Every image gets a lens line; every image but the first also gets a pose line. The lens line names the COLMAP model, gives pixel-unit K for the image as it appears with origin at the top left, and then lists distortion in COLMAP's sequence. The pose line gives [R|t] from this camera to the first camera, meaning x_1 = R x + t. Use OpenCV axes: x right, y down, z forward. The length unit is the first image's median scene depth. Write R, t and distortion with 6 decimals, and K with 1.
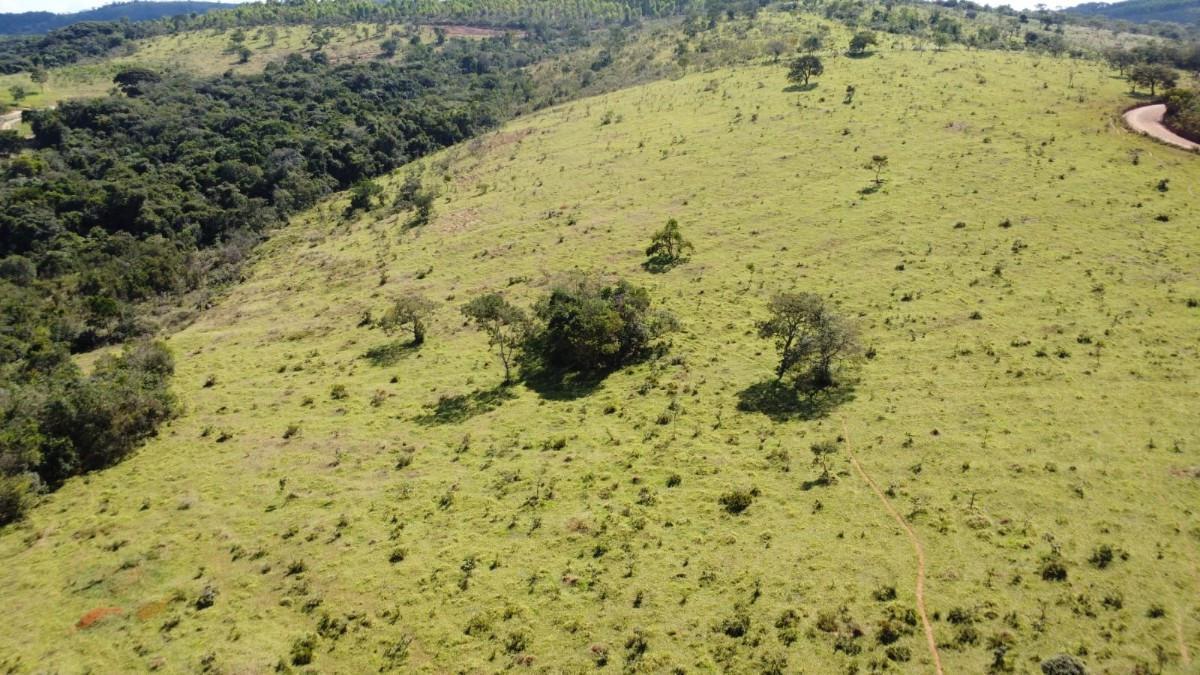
lens RADIAL K [[881.3, 0, 593.4], [0, 881.3, 341.4], [0, 0, 1]] dist [-0.020249, -0.017184]
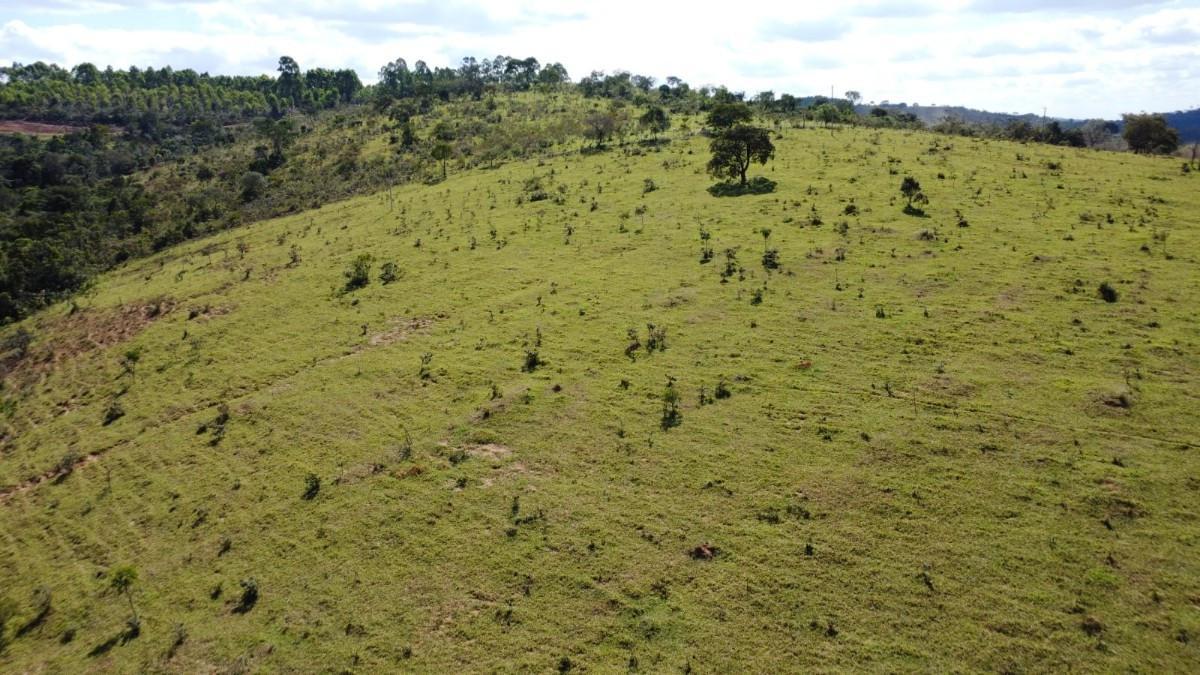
lens RADIAL K [[881.3, 0, 593.4], [0, 881.3, 341.4], [0, 0, 1]] dist [-0.020249, -0.017184]
pose [[0.916894, -0.092771, 0.388200, -0.047177], [0.137875, 0.986358, -0.089932, -0.166315], [-0.374561, 0.135981, 0.917177, 0.573155]]
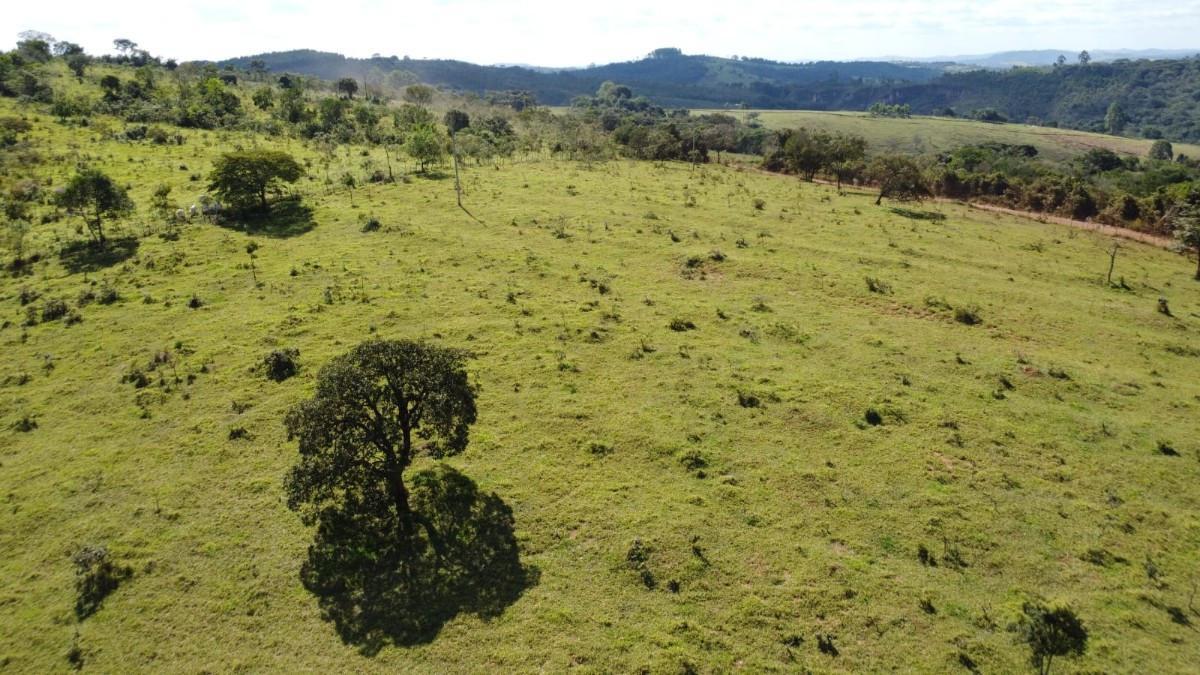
lens RADIAL K [[881.3, 0, 593.4], [0, 881.3, 341.4], [0, 0, 1]] dist [-0.020249, -0.017184]
pose [[0.568572, -0.239096, 0.787120, 0.133291], [0.287382, 0.954275, 0.082281, -0.326748], [-0.770803, 0.179422, 0.611286, 0.857643]]
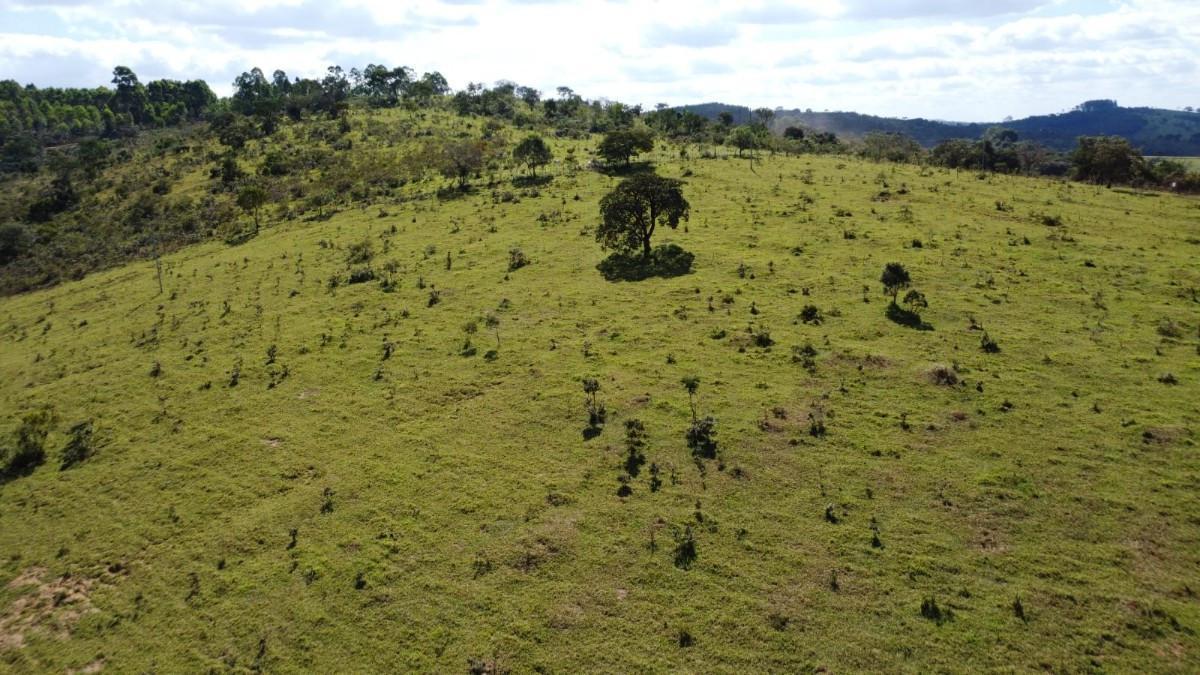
lens RADIAL K [[881.3, 0, 593.4], [0, 881.3, 341.4], [0, 0, 1]] dist [-0.020249, -0.017184]
pose [[0.866101, -0.120047, 0.485240, 0.038301], [0.179602, 0.980645, -0.077961, -0.231266], [-0.466489, 0.154672, 0.870899, 0.694128]]
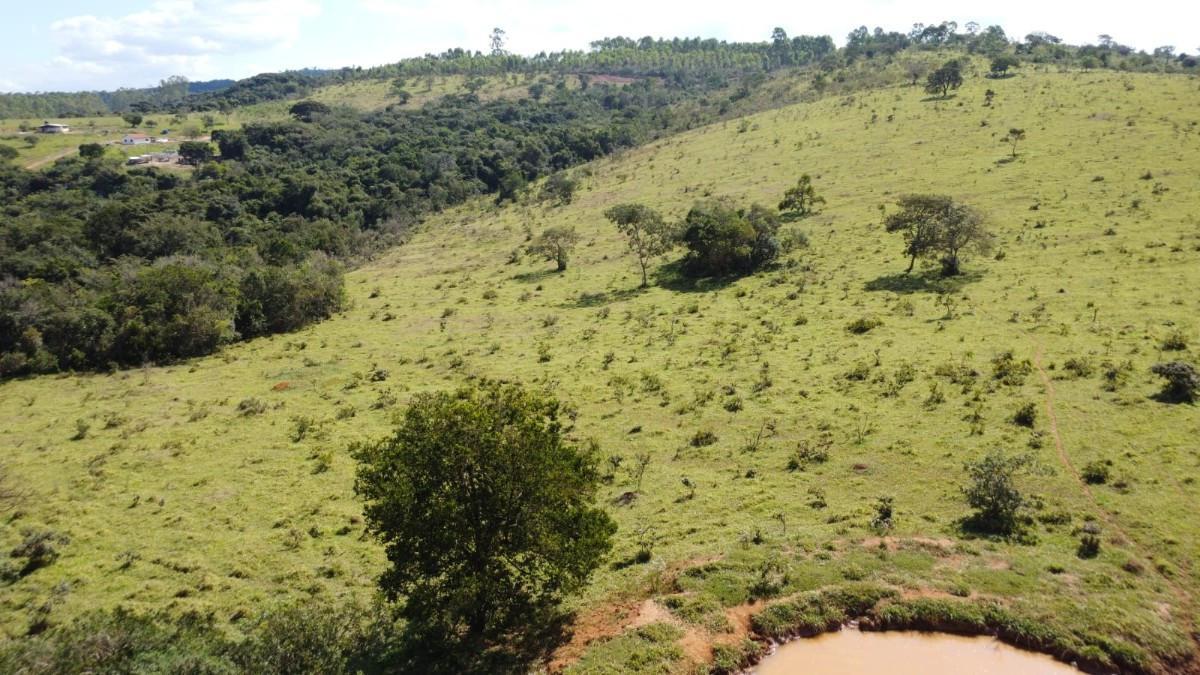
lens RADIAL K [[881.3, 0, 593.4], [0, 881.3, 341.4], [0, 0, 1]] dist [-0.020249, -0.017184]
pose [[0.988888, 0.038211, -0.143667, -0.000825], [-0.049263, 0.996028, -0.074171, 0.082296], [0.140262, 0.080424, 0.986843, -0.025276]]
